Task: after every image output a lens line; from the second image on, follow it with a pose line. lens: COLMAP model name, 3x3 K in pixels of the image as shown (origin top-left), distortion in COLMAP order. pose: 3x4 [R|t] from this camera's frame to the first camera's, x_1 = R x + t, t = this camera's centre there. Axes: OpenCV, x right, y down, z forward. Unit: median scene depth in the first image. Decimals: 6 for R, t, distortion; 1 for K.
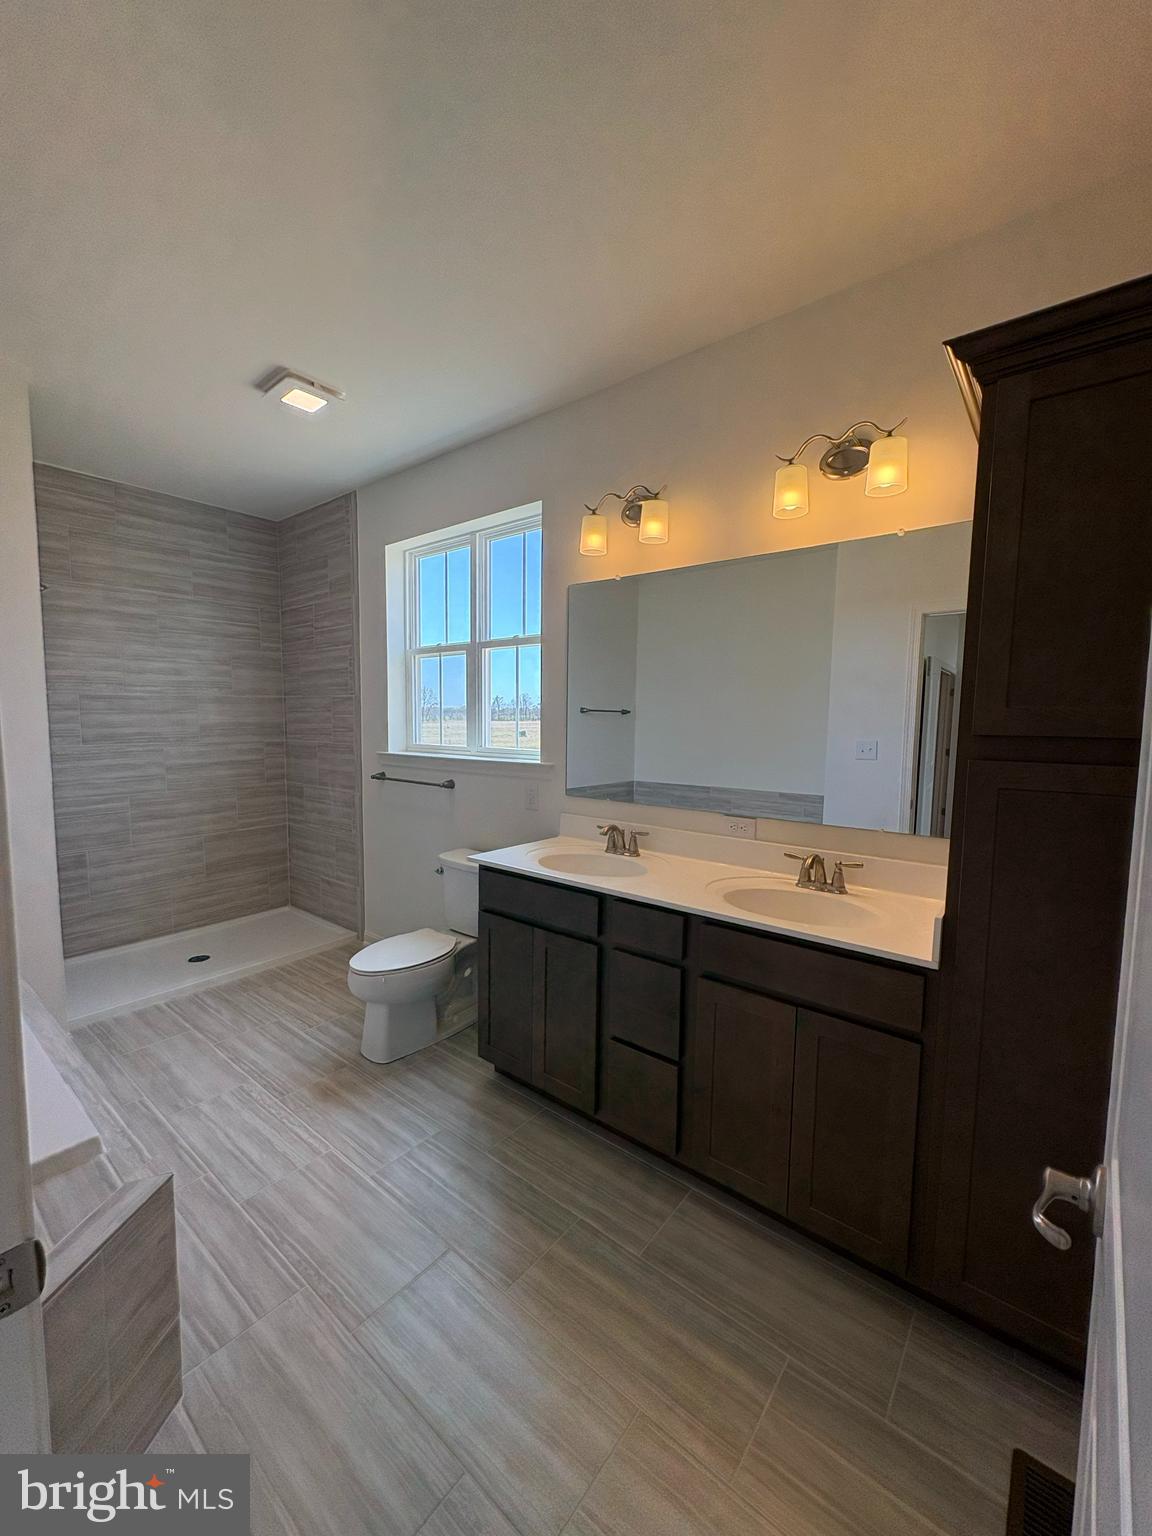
lens RADIAL K [[611.2, 0, 576.0], [0, 611.2, 768.0], [0, 0, 1]] dist [0.000630, -0.000084]
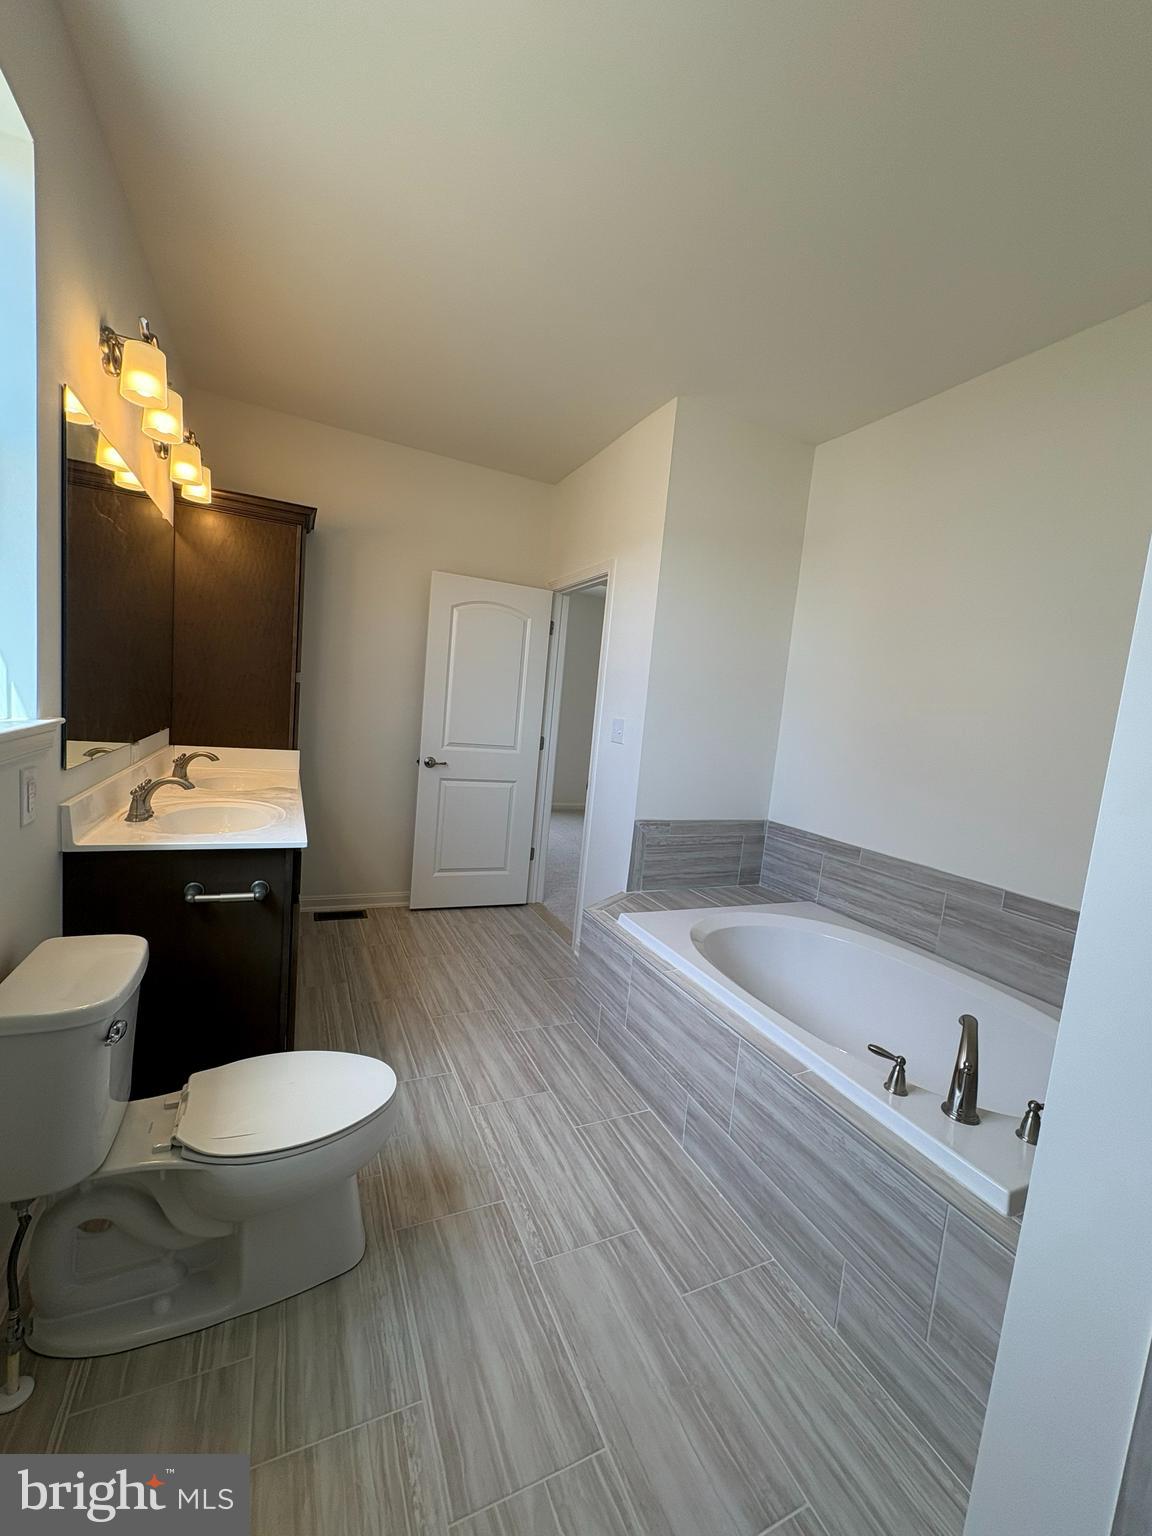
lens RADIAL K [[611.2, 0, 576.0], [0, 611.2, 768.0], [0, 0, 1]] dist [0.000630, -0.000084]
pose [[-0.892425, -0.140316, 0.428824, -0.928088], [-0.063274, 0.979943, 0.188967, -0.131889], [-0.446738, 0.141505, -0.883403, 1.765633]]
